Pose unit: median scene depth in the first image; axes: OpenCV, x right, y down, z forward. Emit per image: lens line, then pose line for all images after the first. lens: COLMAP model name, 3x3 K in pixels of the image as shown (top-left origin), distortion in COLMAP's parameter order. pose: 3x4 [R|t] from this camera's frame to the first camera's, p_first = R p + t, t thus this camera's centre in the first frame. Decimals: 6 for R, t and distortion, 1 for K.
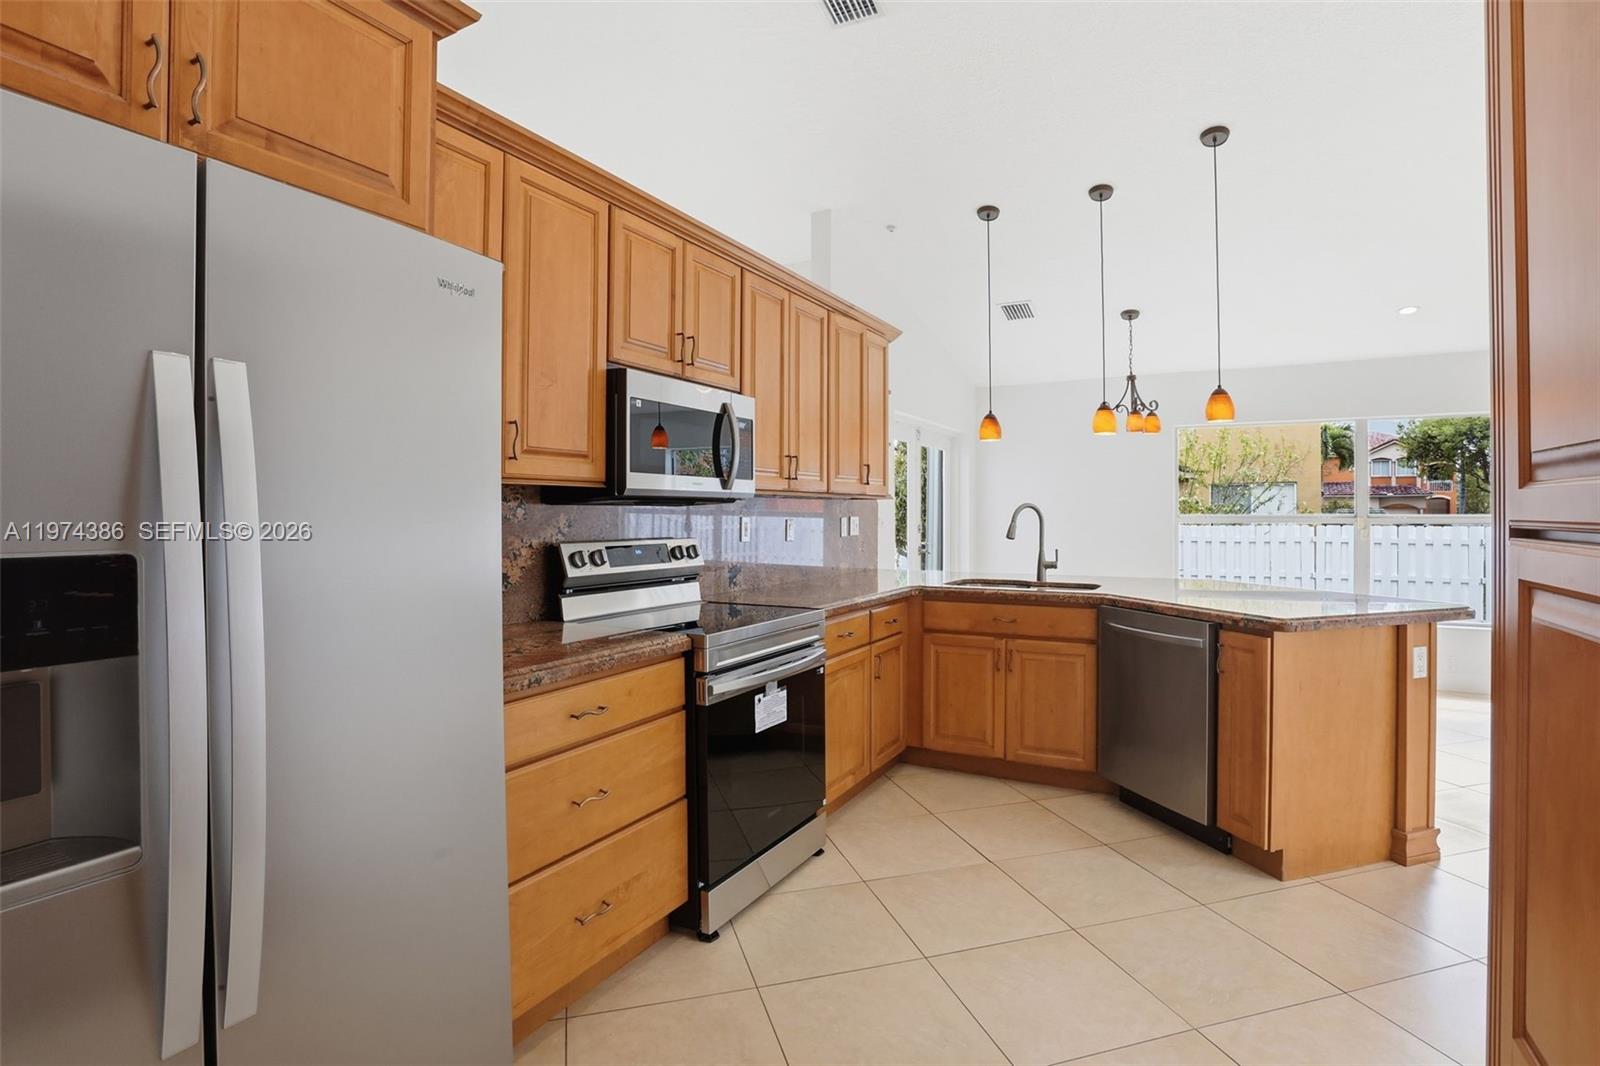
lens RADIAL K [[782.0, 0, 802.4], [0, 782.0, 520.5], [0, 0, 1]] dist [-0.064689, 0.018576]
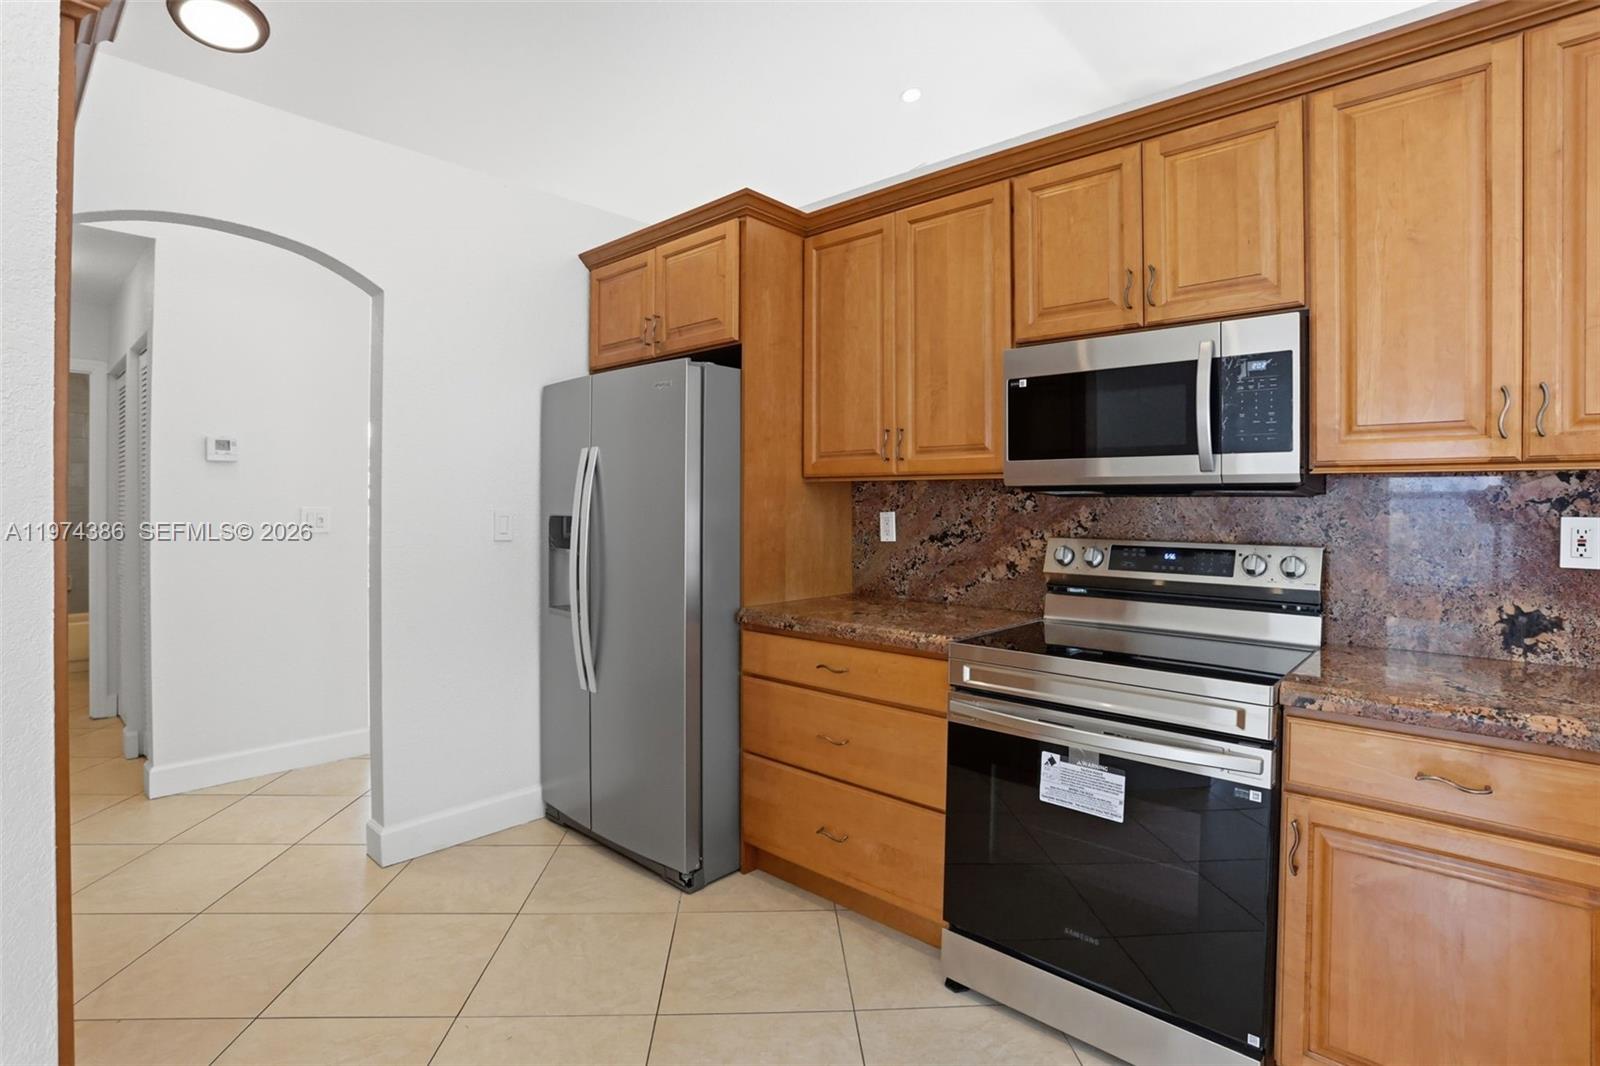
lens RADIAL K [[782.0, 0, 803.3], [0, 782.0, 508.6], [0, 0, 1]] dist [-0.064689, 0.018576]
pose [[-0.224302, 0.007633, -0.974490, 0.495340], [-0.013455, 0.999850, 0.010929, -0.008620], [0.974427, 0.015563, -0.224165, 0.654201]]
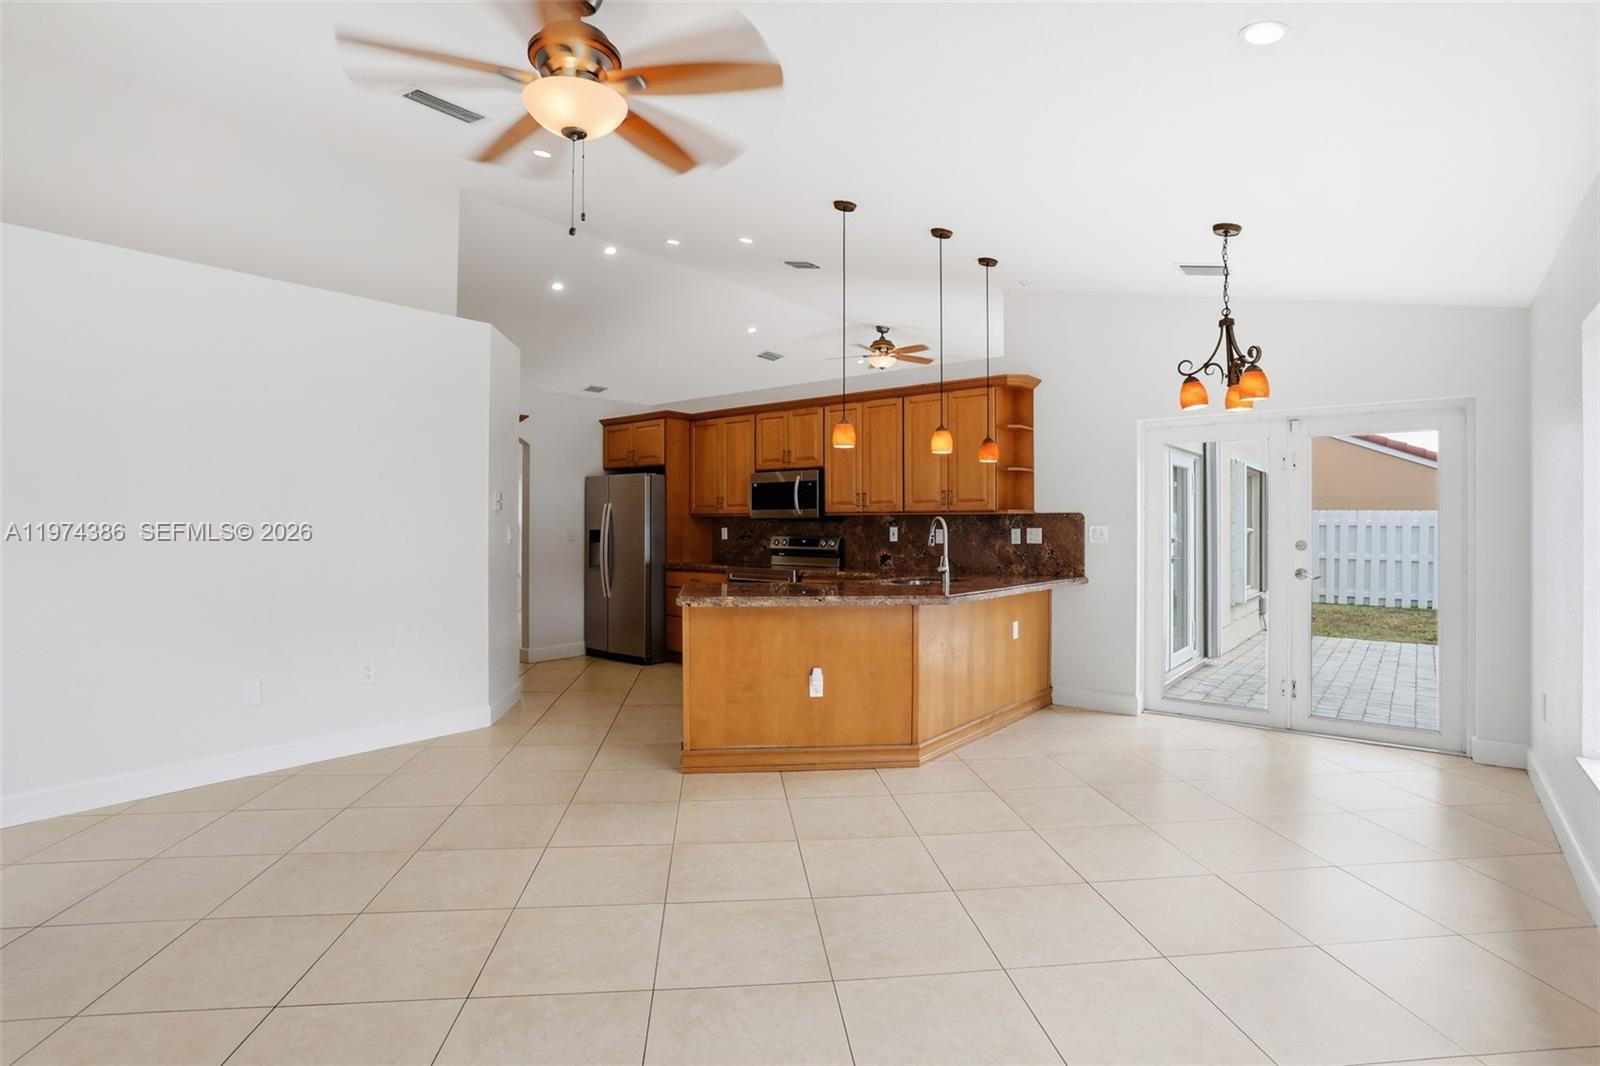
lens RADIAL K [[782.0, 0, 787.5], [0, 782.0, 525.2], [0, 0, 1]] dist [-0.064689, 0.018576]
pose [[-0.189486, -0.000397, -0.981883, 1.722132], [-0.010664, 0.999942, 0.001653, -0.009416], [0.981826, 0.010784, -0.189479, 1.128075]]
